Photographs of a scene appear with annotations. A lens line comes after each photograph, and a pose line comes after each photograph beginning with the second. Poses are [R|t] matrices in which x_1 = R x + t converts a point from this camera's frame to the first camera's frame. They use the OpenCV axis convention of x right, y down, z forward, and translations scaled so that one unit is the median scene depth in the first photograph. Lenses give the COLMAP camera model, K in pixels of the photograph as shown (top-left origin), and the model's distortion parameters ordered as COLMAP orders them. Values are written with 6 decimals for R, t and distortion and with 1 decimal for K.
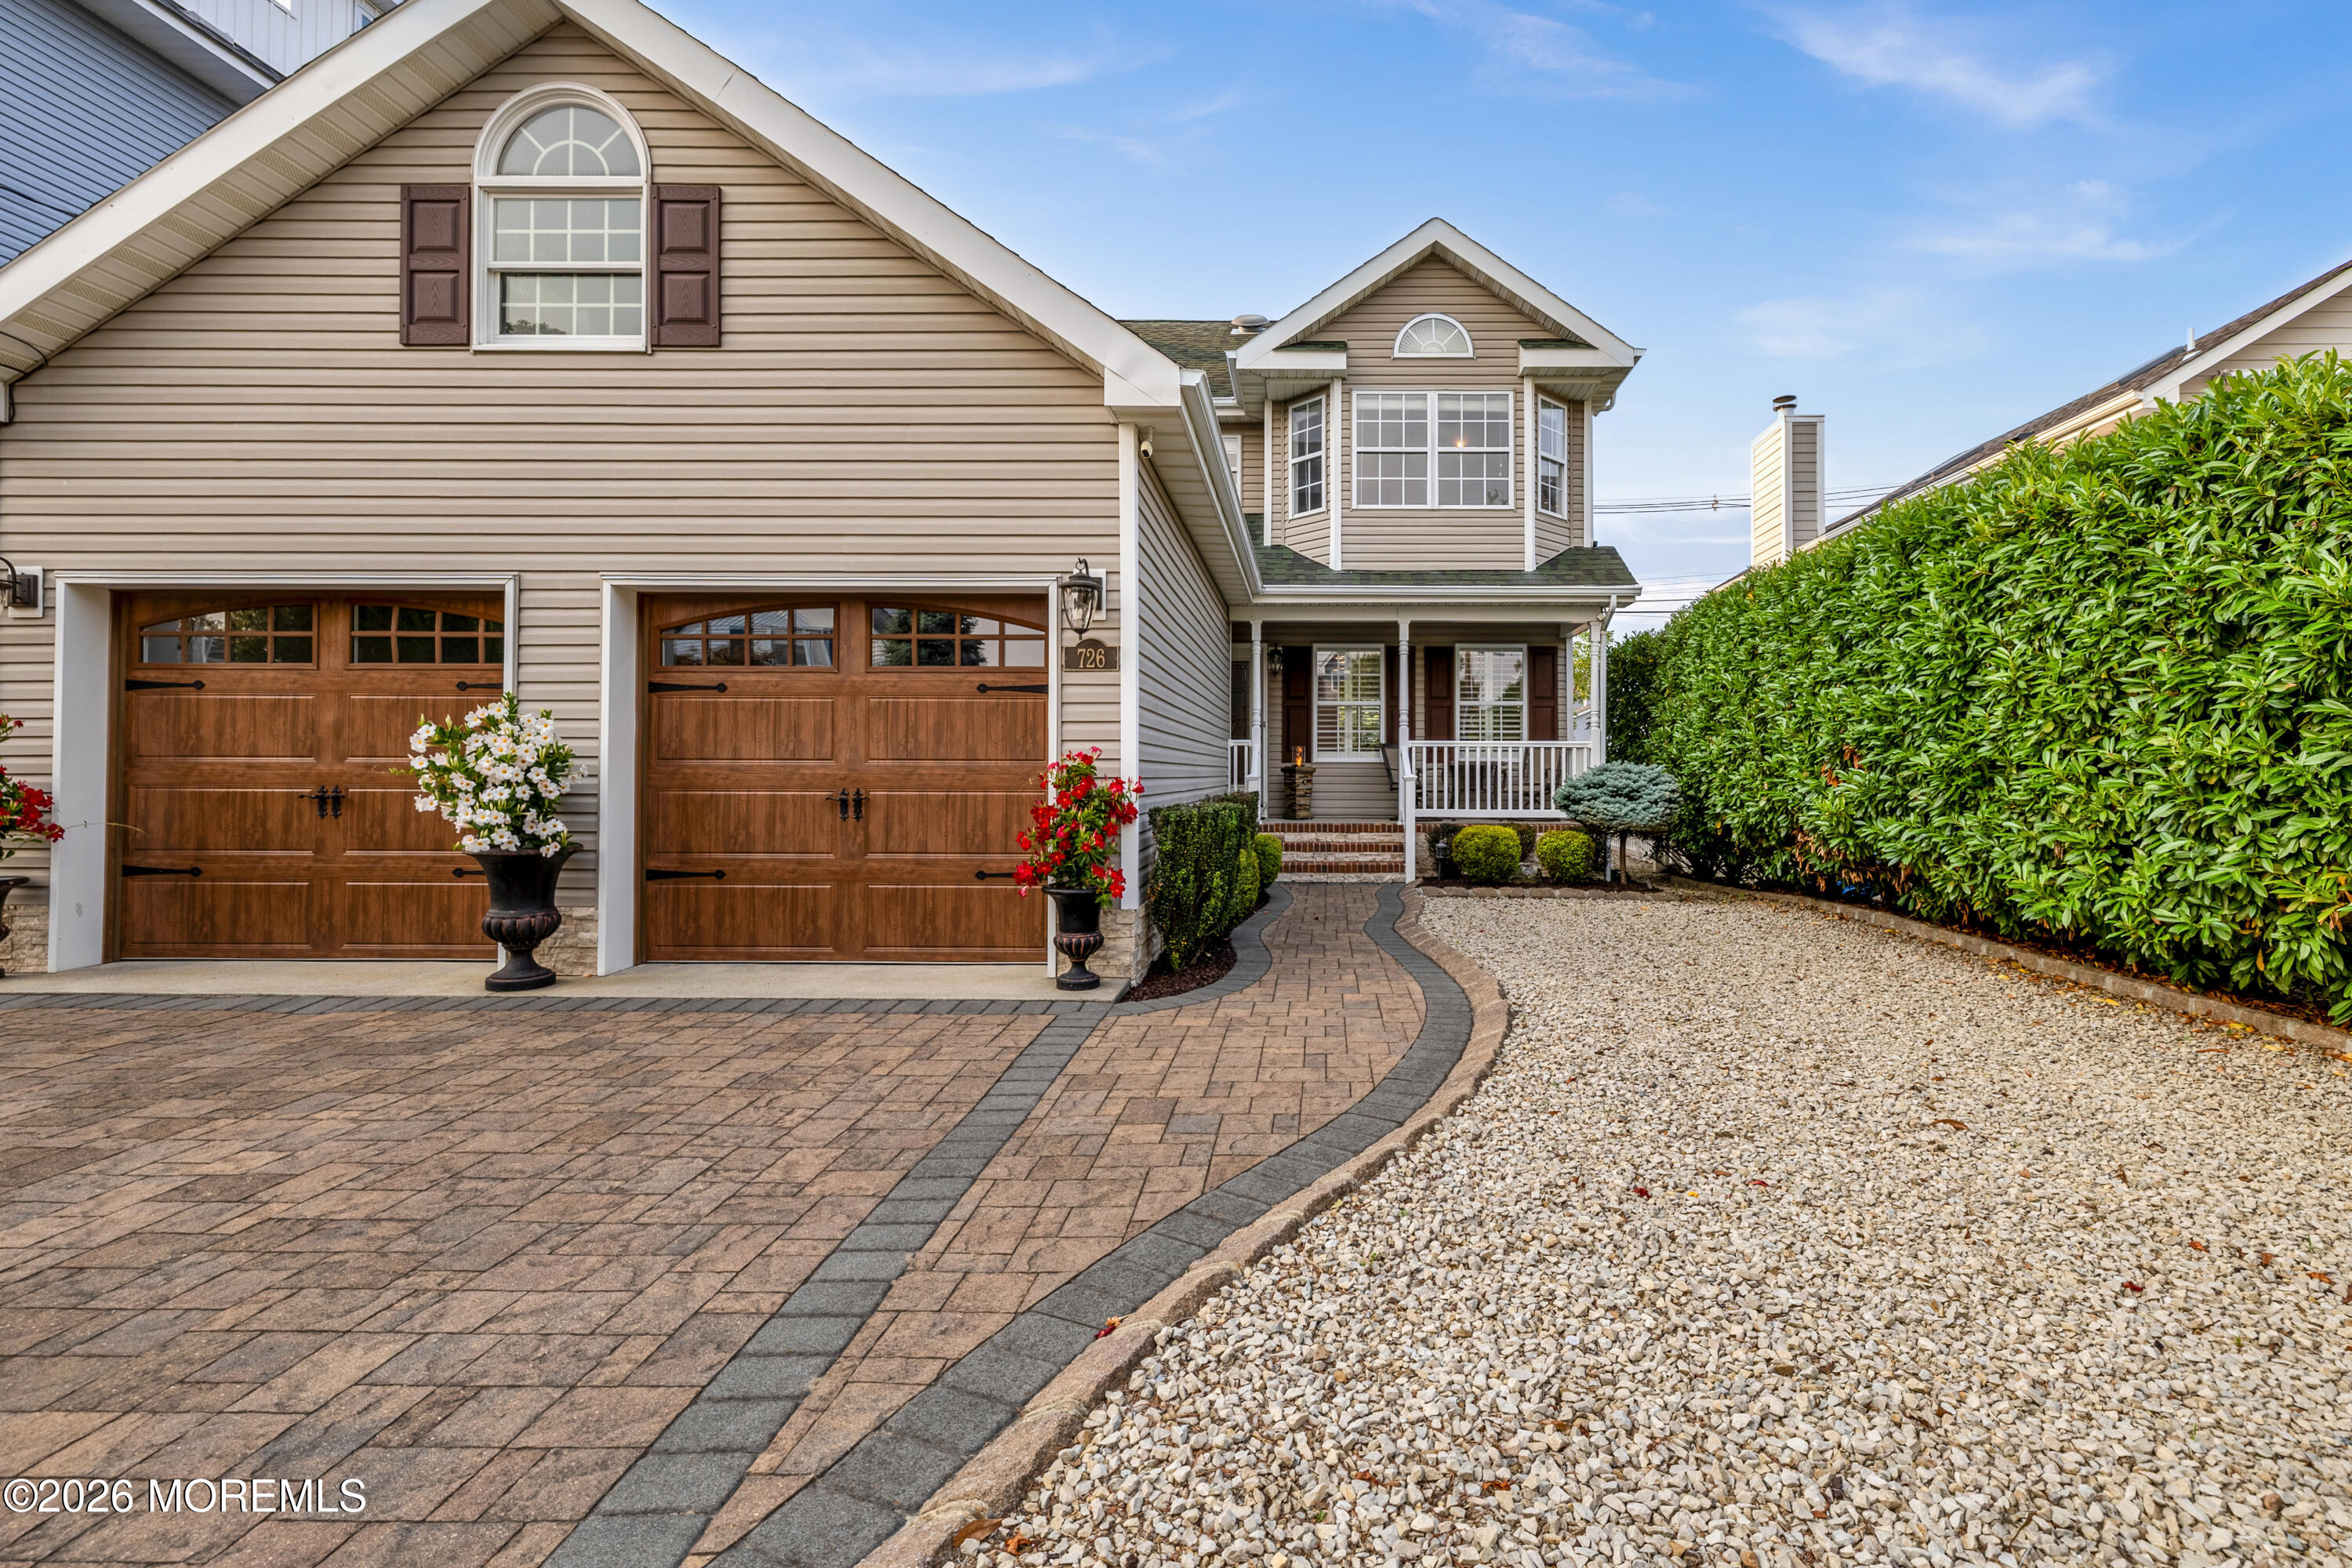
lens RADIAL K [[1027.6, 0, 1278.5], [0, 1027.6, 758.0], [0, 0, 1]] dist [0.006012, -0.000499]
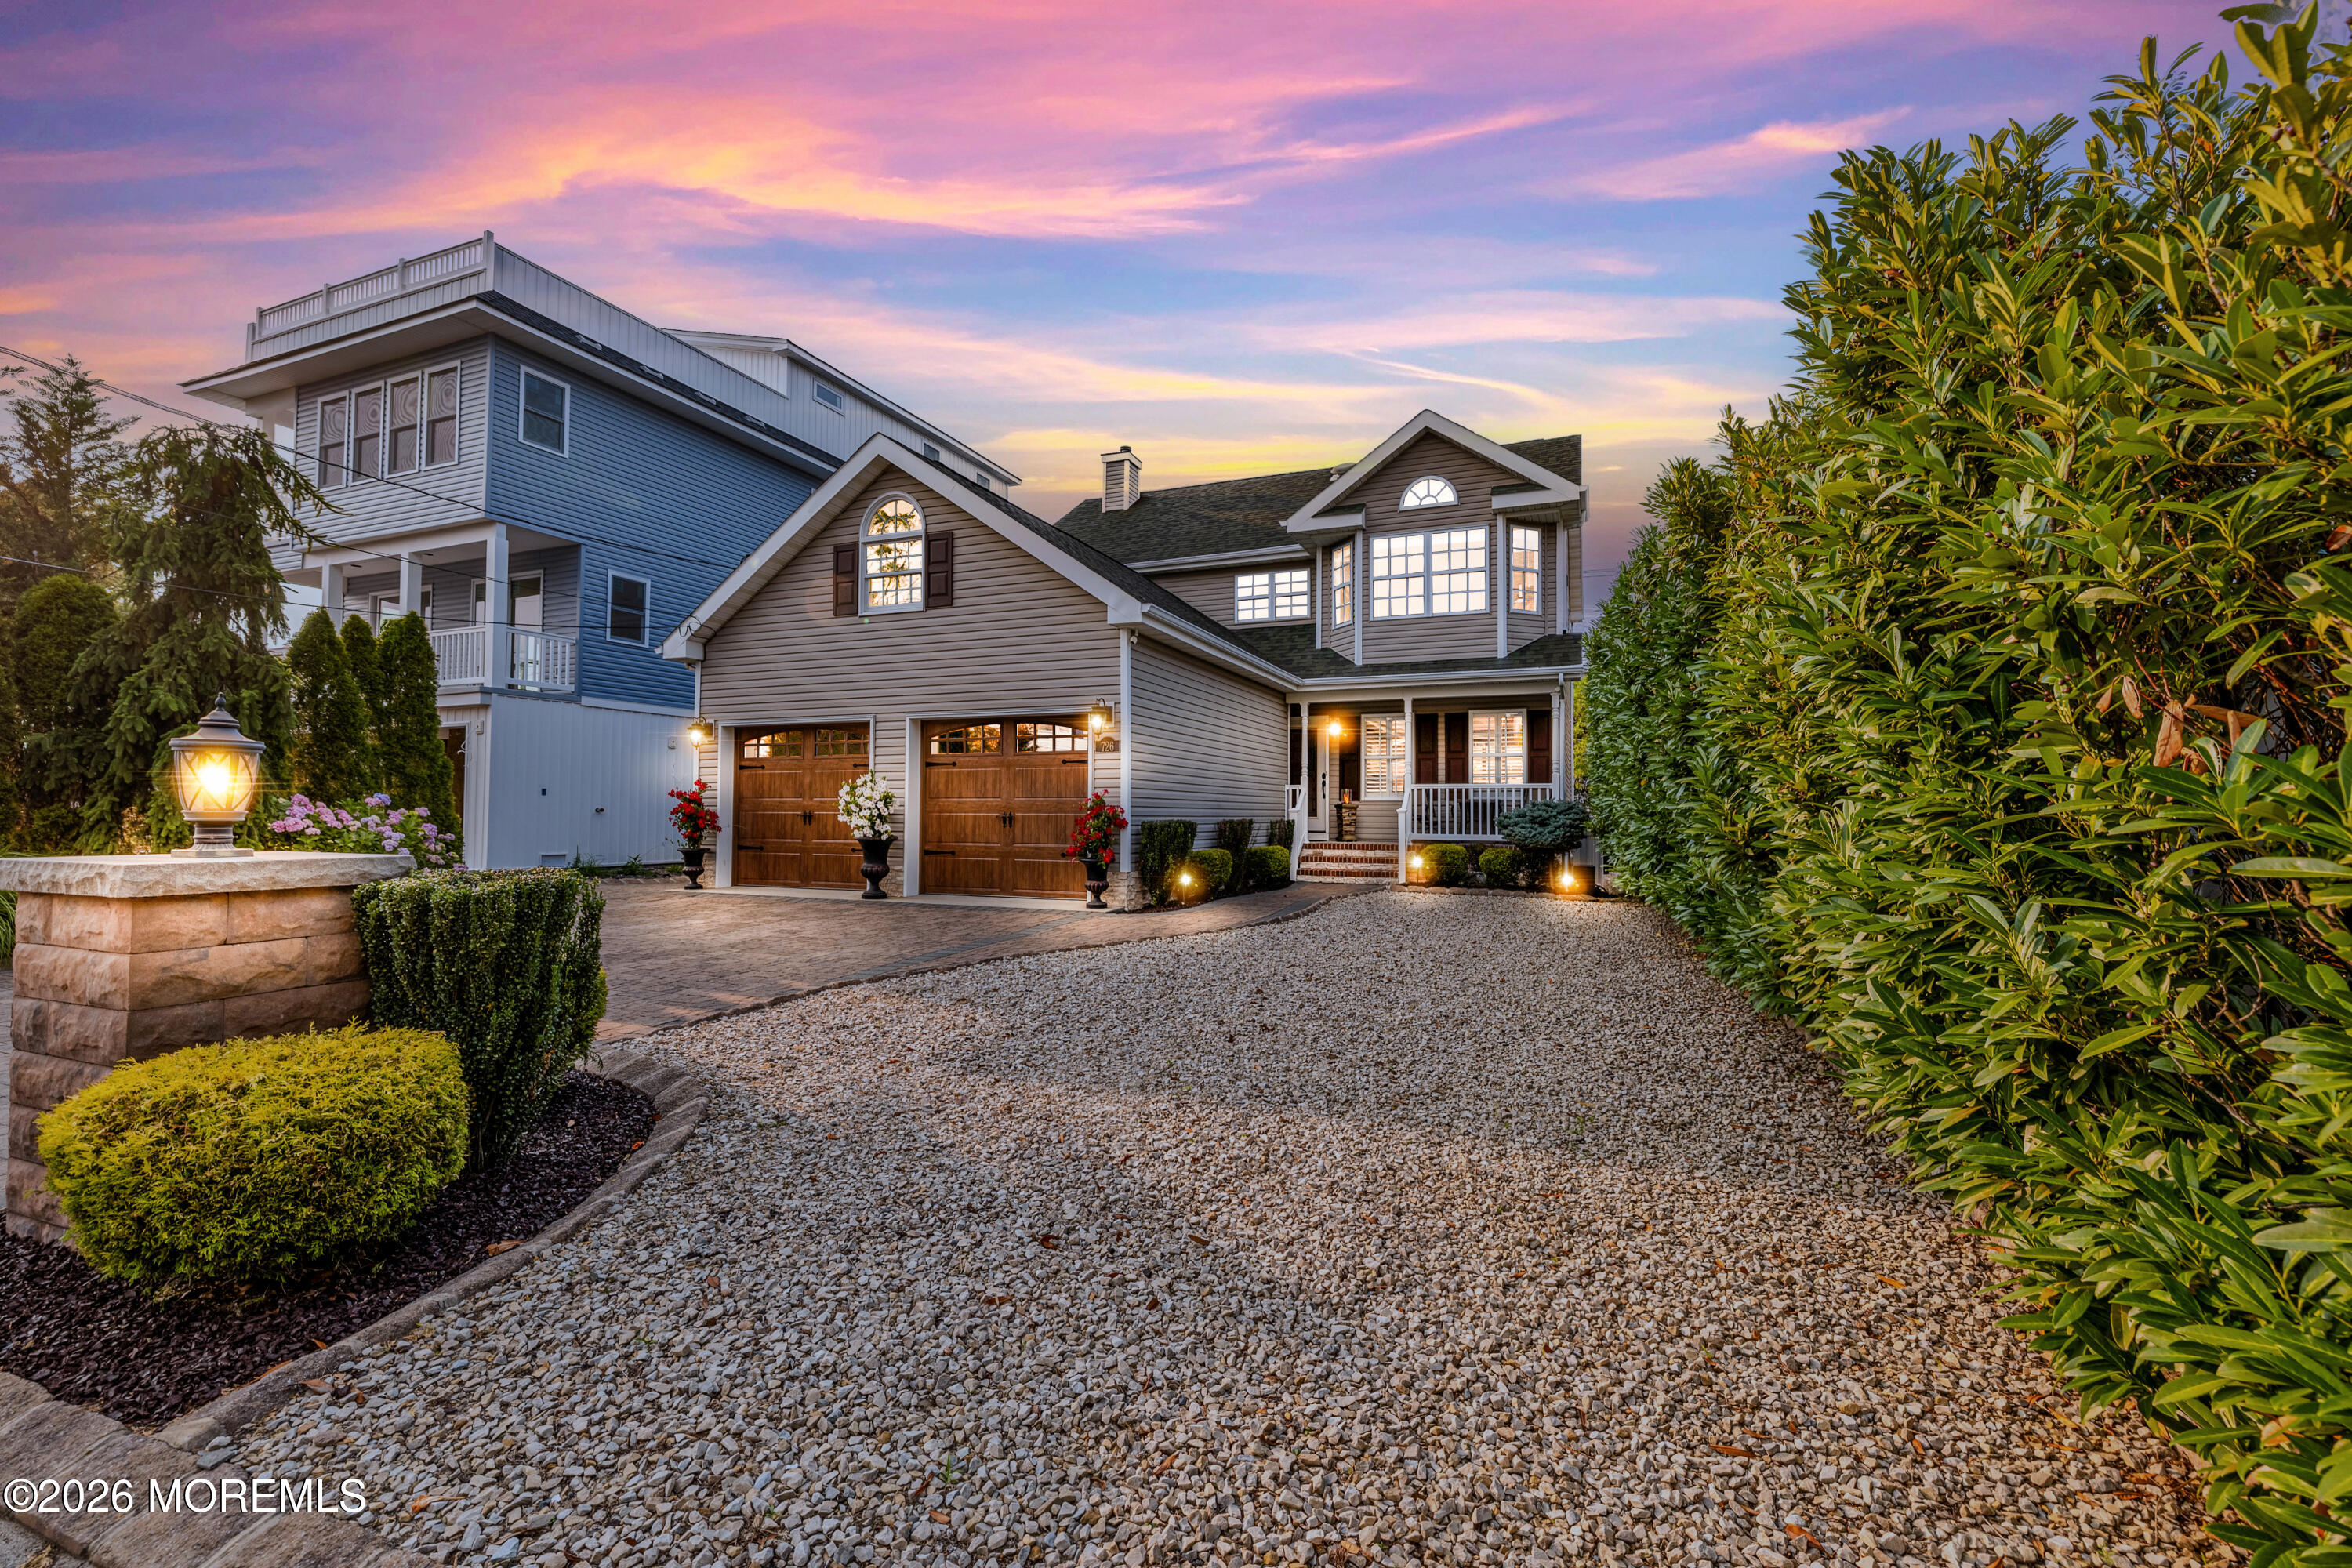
lens RADIAL K [[1027.6, 0, 1163.0], [0, 1027.6, 780.5], [0, 0, 1]] dist [0.006012, -0.000499]
pose [[0.924409, -0.012061, -0.381212, 0.671943], [0.004104, 0.999757, -0.021678, 0.013176], [0.381380, 0.018475, 0.924234, -0.800163]]
